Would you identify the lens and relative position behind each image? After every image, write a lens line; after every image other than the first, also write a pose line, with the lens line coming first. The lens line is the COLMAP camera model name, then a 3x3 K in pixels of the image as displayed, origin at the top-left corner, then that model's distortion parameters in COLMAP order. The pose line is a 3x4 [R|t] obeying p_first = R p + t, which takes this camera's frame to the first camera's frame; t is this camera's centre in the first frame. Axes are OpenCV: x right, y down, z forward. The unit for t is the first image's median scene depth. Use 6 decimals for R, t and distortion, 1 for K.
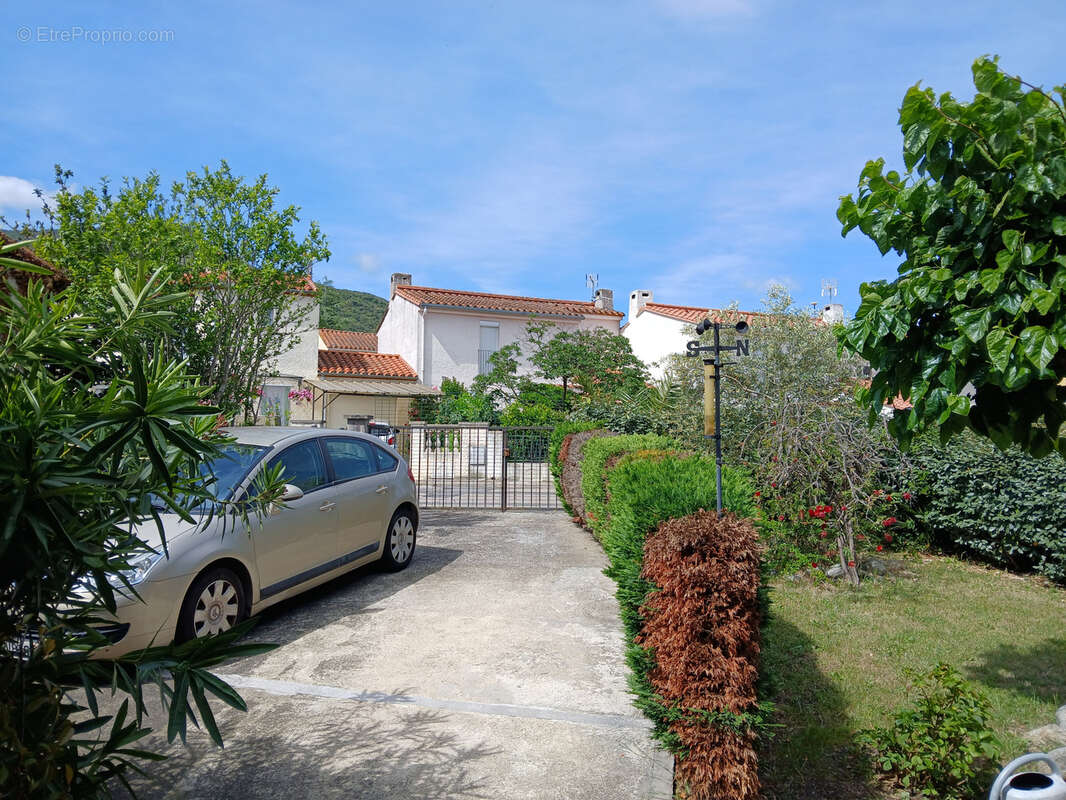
lens RADIAL K [[855.7, 0, 533.5], [0, 855.7, 374.3], [0, 0, 1]] dist [0.056286, -0.138362]
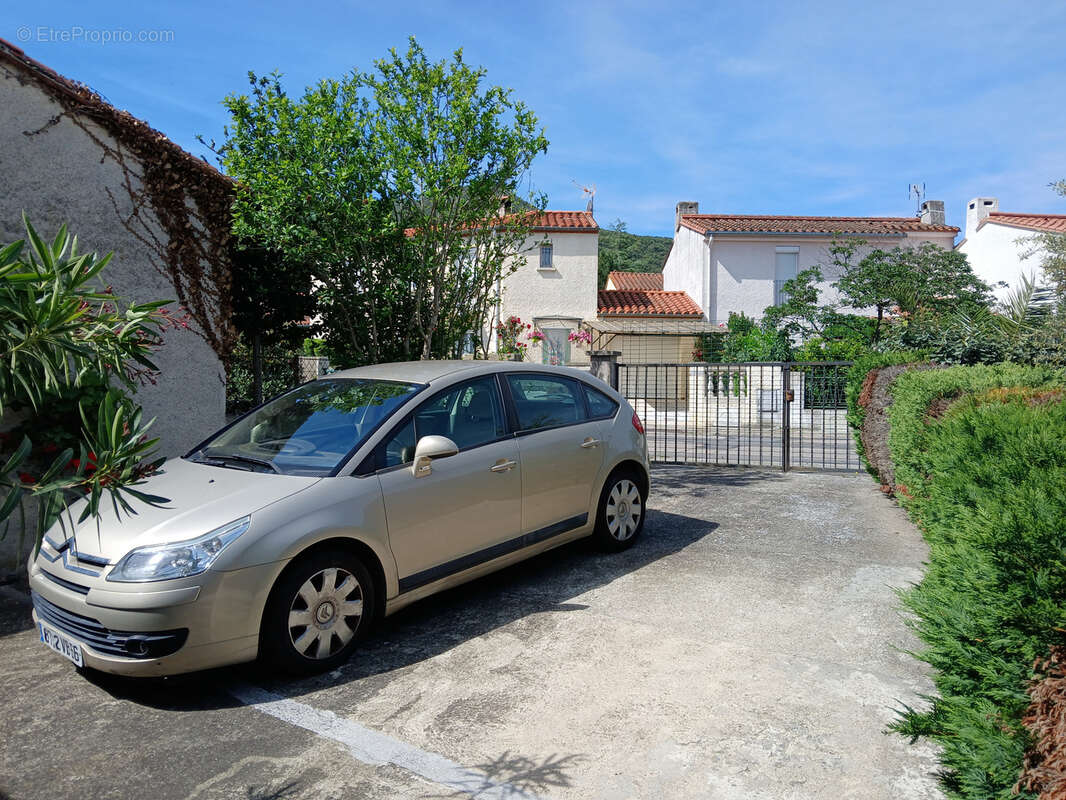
lens RADIAL K [[884.6, 0, 515.9], [0, 884.6, 384.7], [0, 0, 1]] dist [0.135160, -0.338659]
pose [[0.937760, -0.004237, -0.347259, 0.024807], [0.030581, 0.997049, 0.070418, 0.025156], [0.345935, -0.076655, 0.935122, 0.235912]]
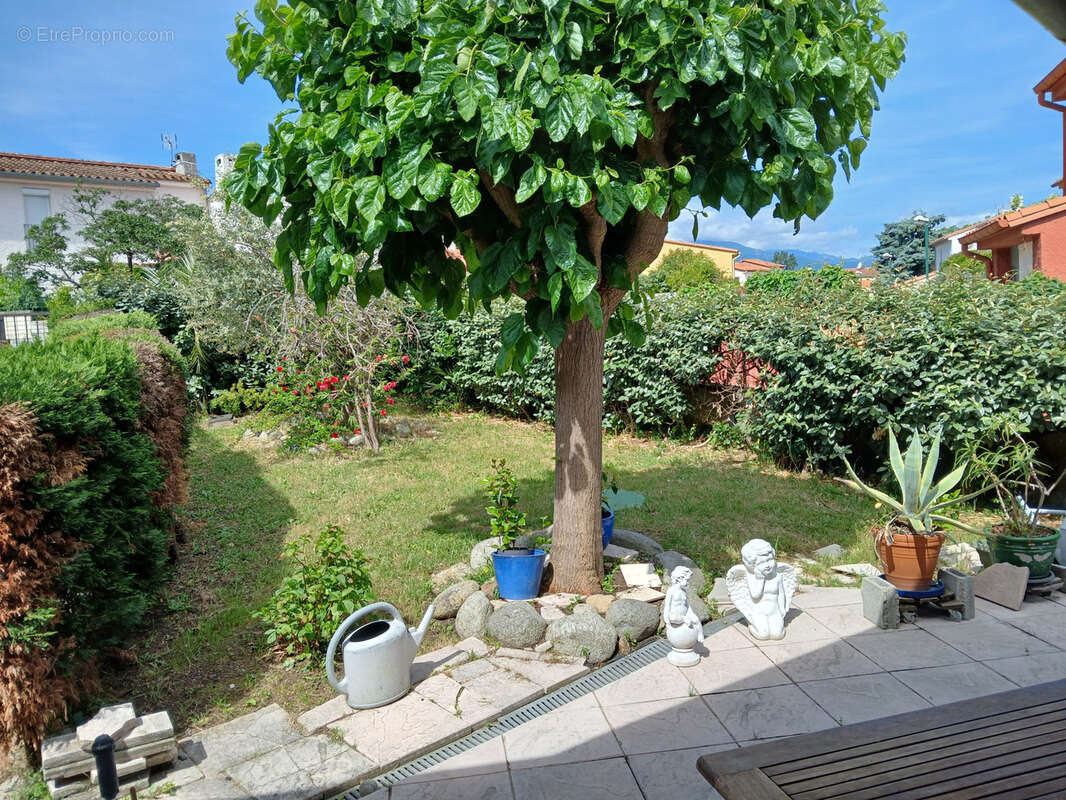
lens RADIAL K [[854.4, 0, 586.5], [0, 854.4, 396.9], [0, 0, 1]] dist [0.056314, -0.120596]
pose [[0.885559, -0.098026, 0.454066, 0.124218], [0.019287, 0.984397, 0.174901, 0.009339], [-0.464126, -0.146127, 0.873632, 0.007374]]
